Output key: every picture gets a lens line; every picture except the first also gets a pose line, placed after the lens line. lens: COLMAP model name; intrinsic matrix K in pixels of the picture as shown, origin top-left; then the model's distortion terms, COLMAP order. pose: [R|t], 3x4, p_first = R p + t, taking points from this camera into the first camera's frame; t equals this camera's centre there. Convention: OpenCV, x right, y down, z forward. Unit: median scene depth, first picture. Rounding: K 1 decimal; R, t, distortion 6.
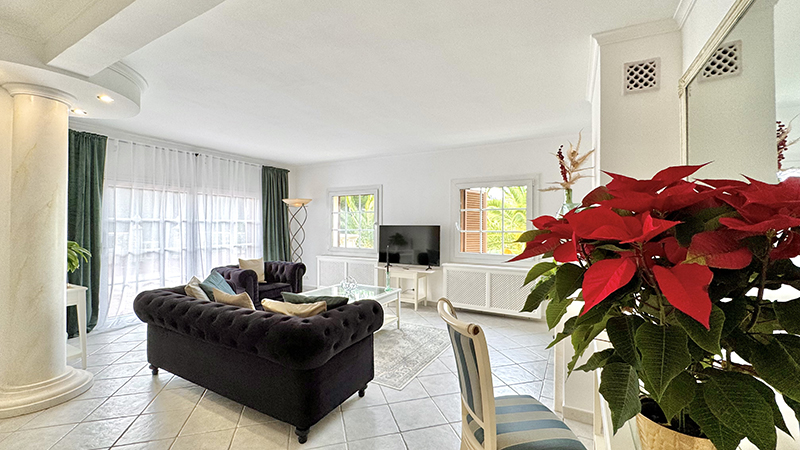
lens RADIAL K [[318.7, 0, 400.0], [0, 318.7, 225.0], [0, 0, 1]] dist [-0.001300, 0.000050]
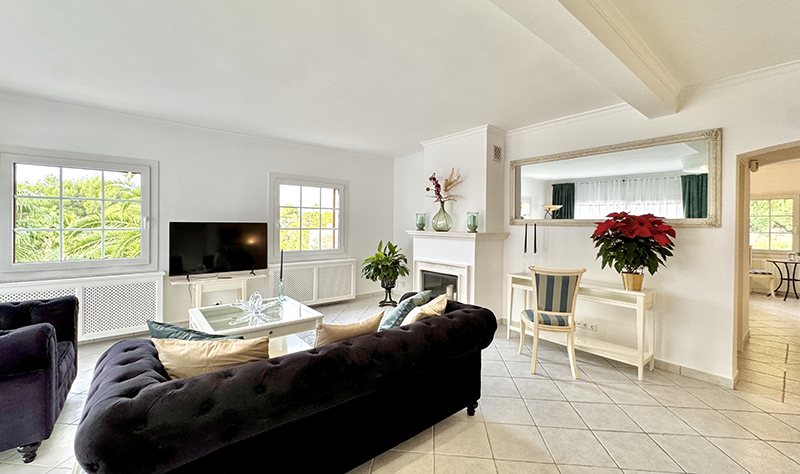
lens RADIAL K [[325.1, 0, 398.2], [0, 325.1, 225.1], [0, 0, 1]] dist [0.000506, 0.000027]
pose [[0.375026, -0.003855, 0.927006, -0.574724], [-0.010335, 0.999912, 0.008339, -0.003620], [-0.926957, -0.012708, 0.374953, 0.313629]]
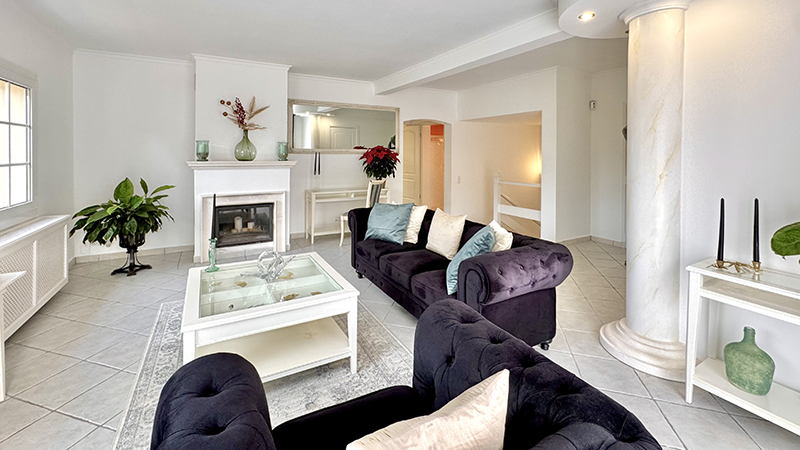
lens RADIAL K [[337.7, 0, 388.9], [0, 337.7, 155.1], [0, 0, 1]] dist [-0.001438, -0.000043]
pose [[-0.842095, -0.013974, 0.539147, -0.494496], [-0.010461, 0.999899, 0.009577, -0.007646], [-0.539227, 0.002425, -0.842157, 1.060971]]
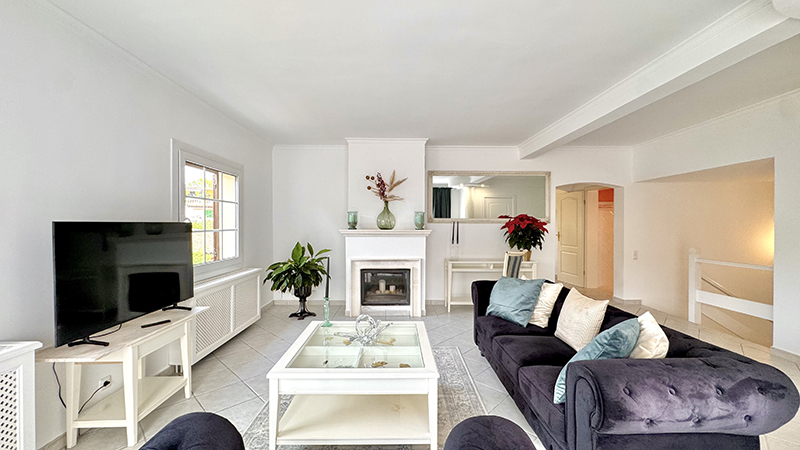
lens RADIAL K [[318.7, 0, 400.0], [0, 318.7, 225.0], [0, 0, 1]] dist [-0.001300, 0.000050]
pose [[-0.493159, -0.009258, 0.869890, -0.520905], [-0.005699, 0.999956, 0.007412, 0.000072], [-0.869921, -0.001302, -0.493190, 0.940783]]
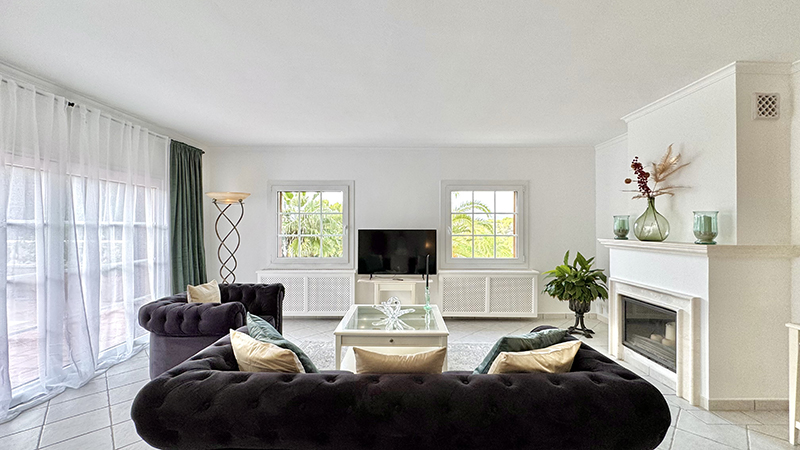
lens RADIAL K [[318.7, 0, 400.0], [0, 318.7, 225.0], [0, 0, 1]] dist [-0.001300, 0.000050]
pose [[0.879183, 0.001366, 0.476482, -0.398360], [0.001028, 0.999988, -0.004762, -0.007387], [-0.476482, 0.004676, 0.879172, 0.240184]]
